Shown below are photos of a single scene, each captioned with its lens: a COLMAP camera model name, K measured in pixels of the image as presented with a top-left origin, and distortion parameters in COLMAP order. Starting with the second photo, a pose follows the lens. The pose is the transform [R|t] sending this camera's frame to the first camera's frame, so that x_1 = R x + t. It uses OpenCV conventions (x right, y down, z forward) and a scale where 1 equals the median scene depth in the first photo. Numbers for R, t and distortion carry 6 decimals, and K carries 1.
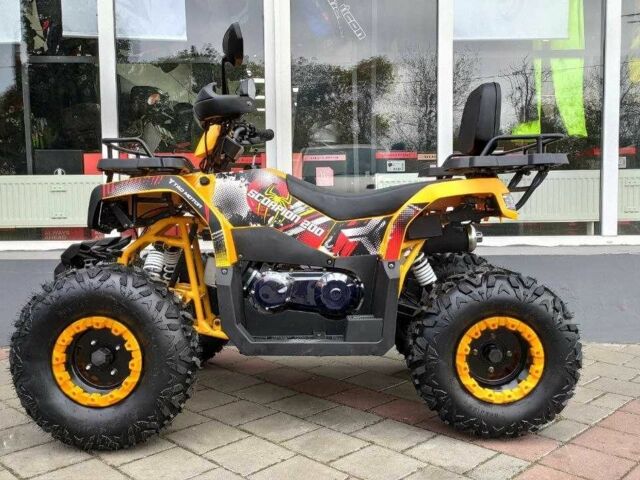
lens RADIAL K [[675.9, 0, 317.7], [0, 675.9, 240.0], [0, 0, 1]] dist [-0.025471, 0.000000]
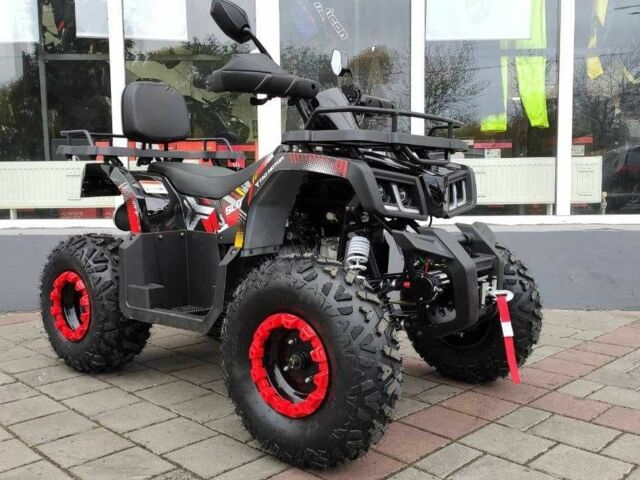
lens RADIAL K [[675.9, 0, 316.6], [0, 675.9, 240.9], [0, 0, 1]] dist [-0.025471, 0.000000]
pose [[0.999992, 0.001579, -0.003758, 0.024607], [-0.001520, 0.999876, 0.015649, 0.018694], [0.003782, -0.015643, 0.999870, -0.126675]]
